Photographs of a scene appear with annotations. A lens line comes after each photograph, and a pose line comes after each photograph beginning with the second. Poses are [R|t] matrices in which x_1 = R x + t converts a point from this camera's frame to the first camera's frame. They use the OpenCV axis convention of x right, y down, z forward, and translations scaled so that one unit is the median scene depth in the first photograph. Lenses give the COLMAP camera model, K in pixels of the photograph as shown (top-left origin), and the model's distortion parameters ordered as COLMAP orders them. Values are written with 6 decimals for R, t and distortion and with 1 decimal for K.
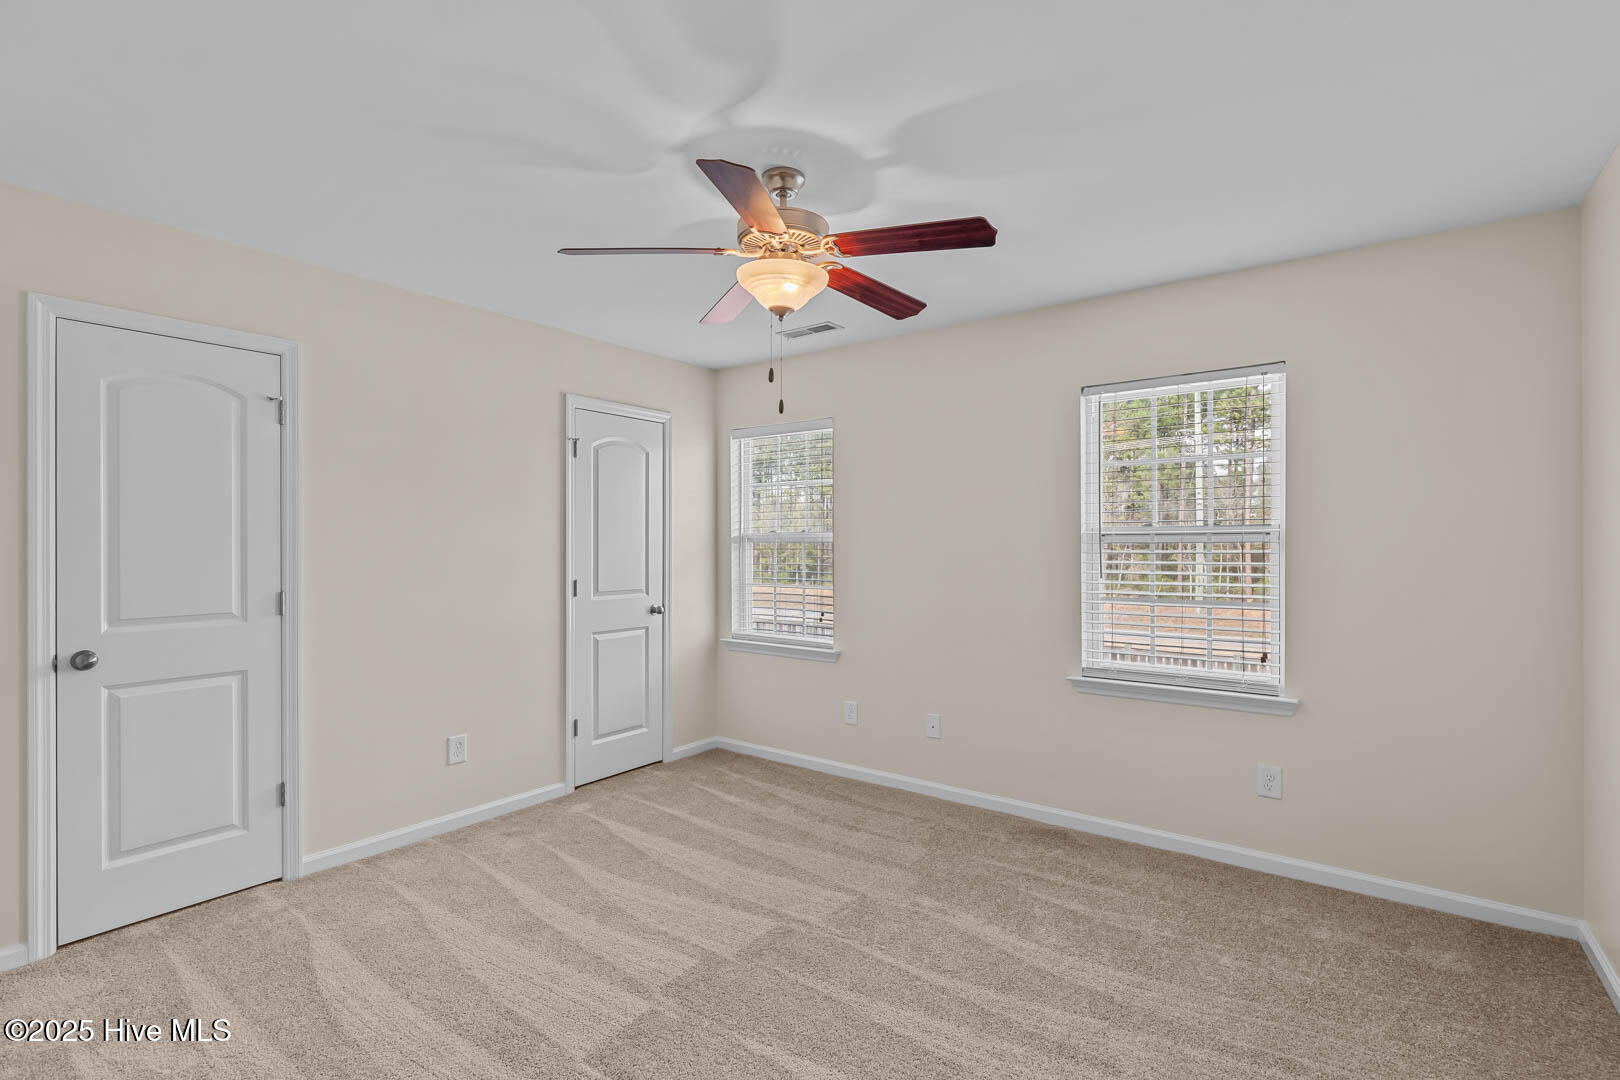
lens RADIAL K [[752.1, 0, 810.0], [0, 752.1, 540.0], [0, 0, 1]] dist [0.006542, -0.000155]
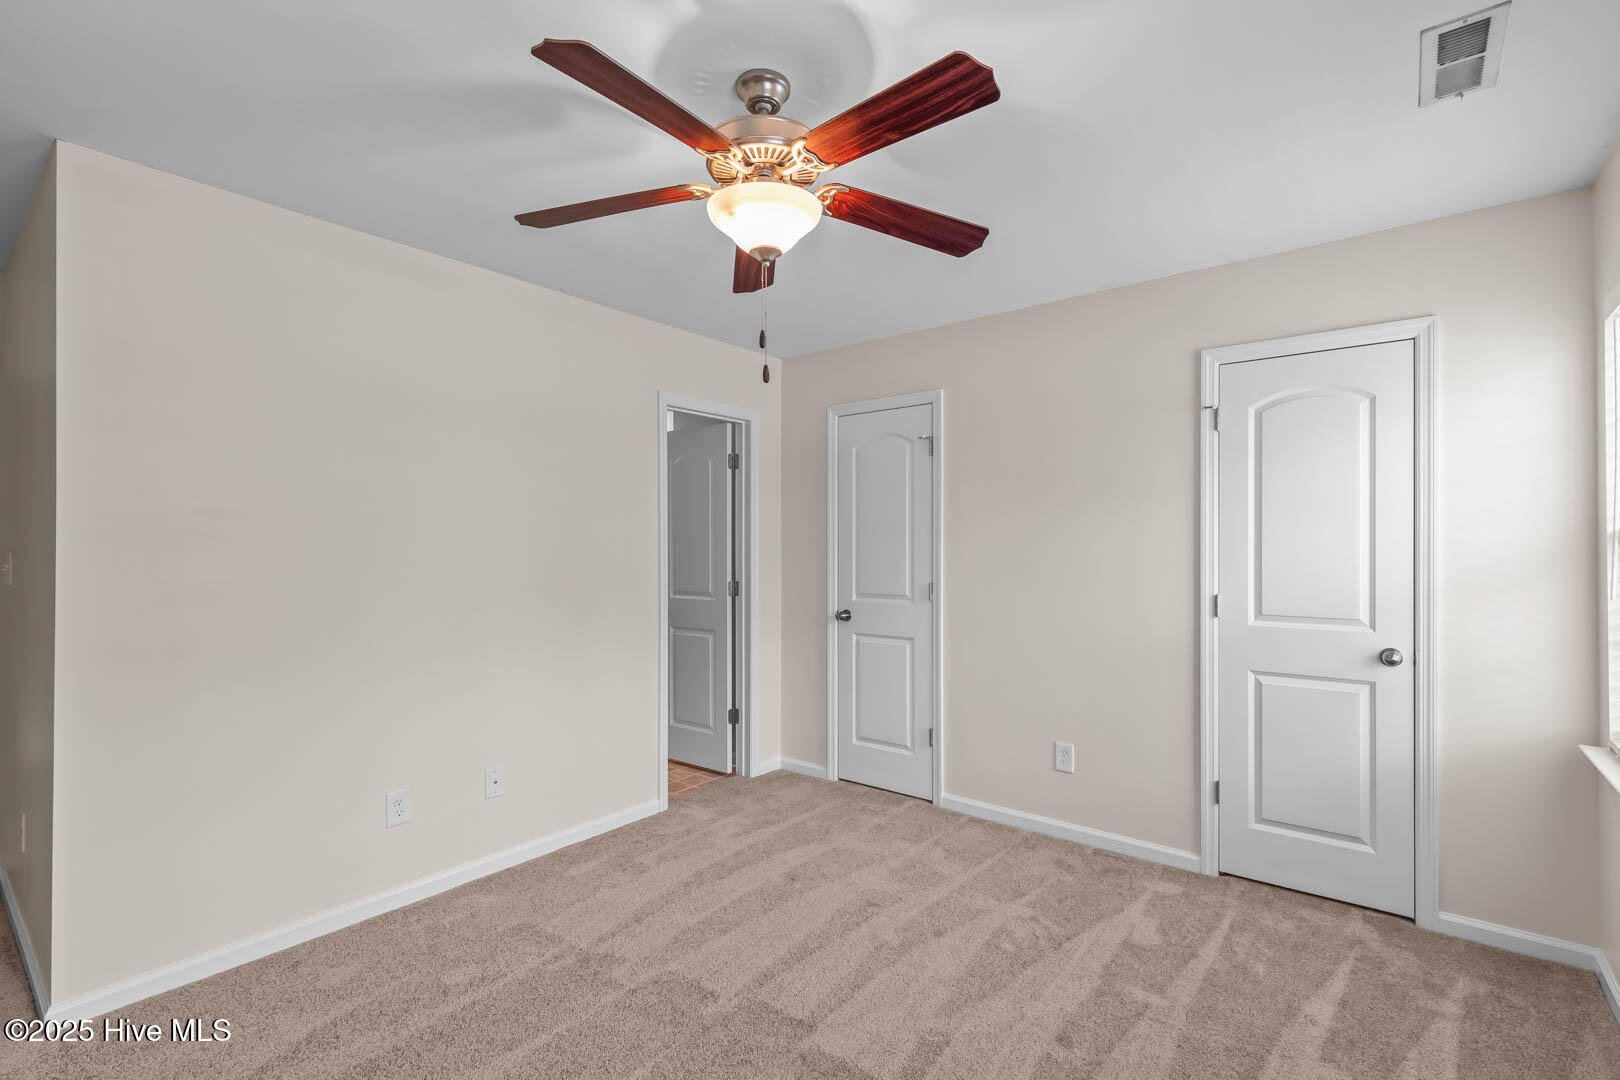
lens RADIAL K [[720.1, 0, 807.8], [0, 720.1, 546.1], [0, 0, 1]] dist [0.001810, -0.000325]
pose [[-0.024780, 0.000936, -0.999692, 0.443604], [0.005831, 0.999983, 0.000791, 0.001905], [0.999676, -0.005810, -0.024785, 0.654405]]
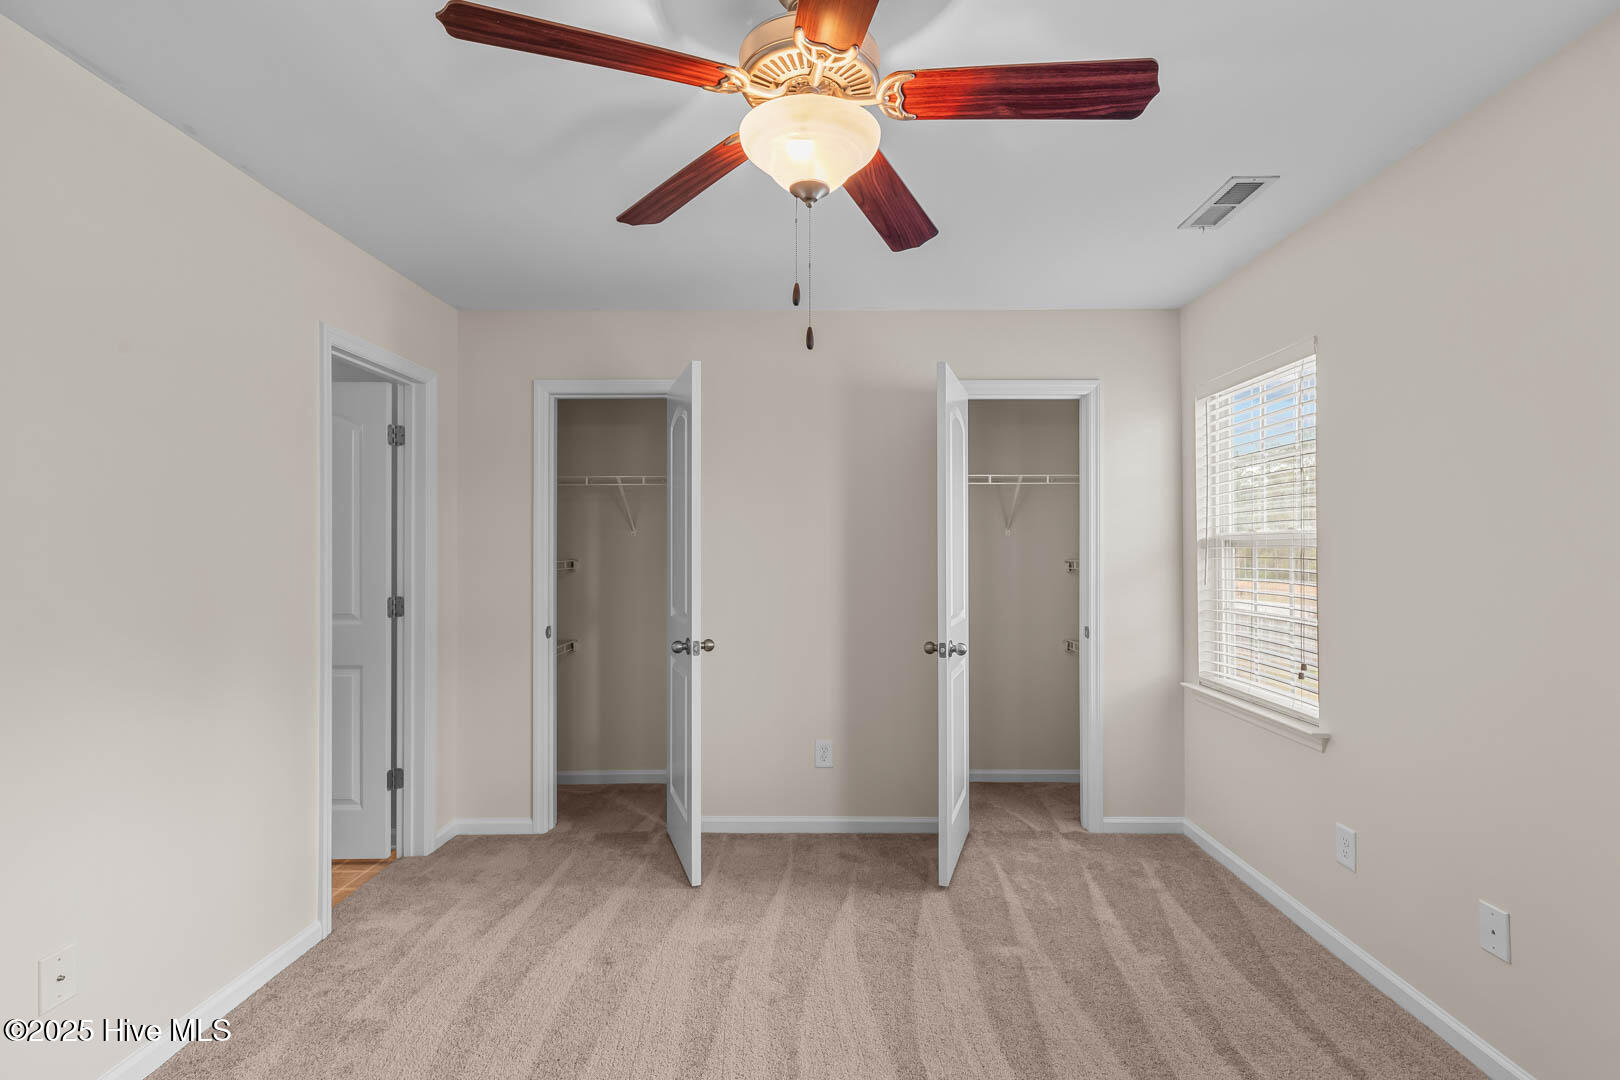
lens RADIAL K [[727.6, 0, 816.1], [0, 727.6, 545.1], [0, 0, 1]] dist [0.012352, -0.006249]
pose [[0.598100, -0.004507, -0.801409, 0.288307], [0.004388, 0.999988, -0.002349, 0.001211], [0.801410, -0.002111, 0.598112, 0.387209]]
